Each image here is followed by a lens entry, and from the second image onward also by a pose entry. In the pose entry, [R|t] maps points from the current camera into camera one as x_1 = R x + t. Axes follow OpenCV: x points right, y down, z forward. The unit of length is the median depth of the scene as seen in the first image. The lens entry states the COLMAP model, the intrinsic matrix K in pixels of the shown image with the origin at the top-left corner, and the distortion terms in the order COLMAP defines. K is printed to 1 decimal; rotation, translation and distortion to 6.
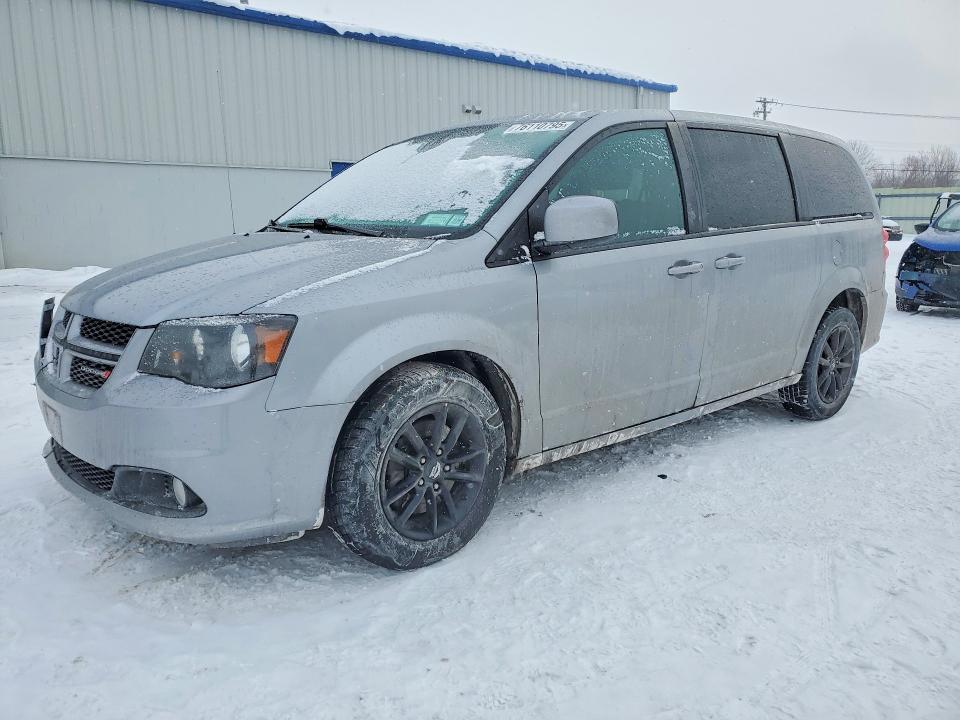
lens RADIAL K [[747.1, 0, 482.9], [0, 747.1, 363.3], [0, 0, 1]] dist [-0.000571, -0.002218]
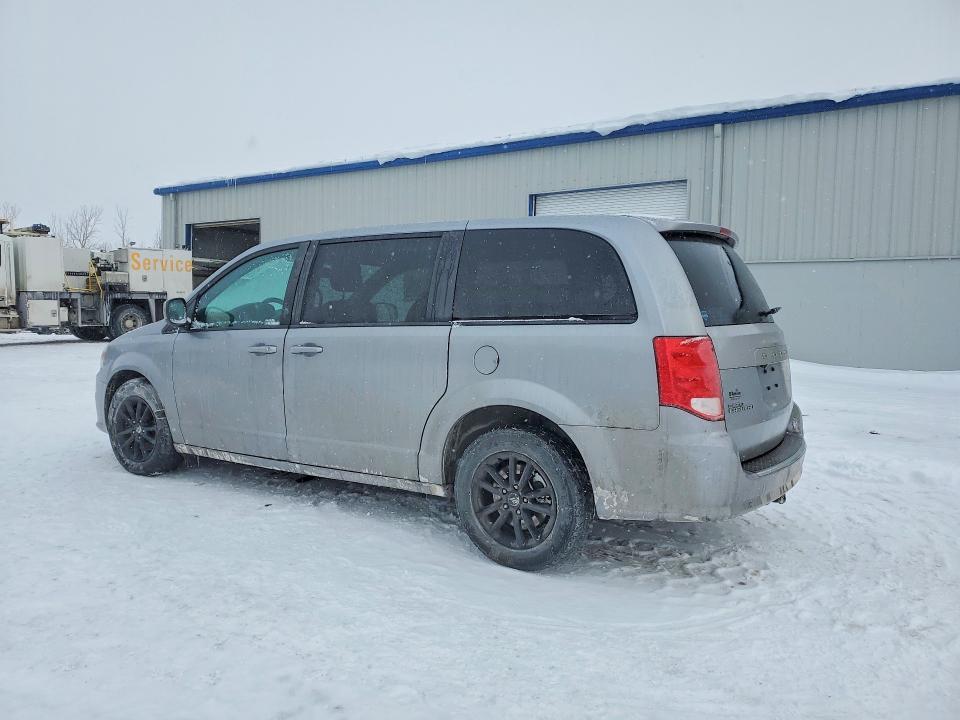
lens RADIAL K [[747.1, 0, 472.9], [0, 747.1, 356.6], [0, 0, 1]] dist [-0.000571, -0.002218]
pose [[0.271876, 0.074780, -0.959423, 1.591241], [-0.199420, 0.979713, 0.019851, -0.204834], [0.941443, 0.185931, 0.281273, 0.923088]]
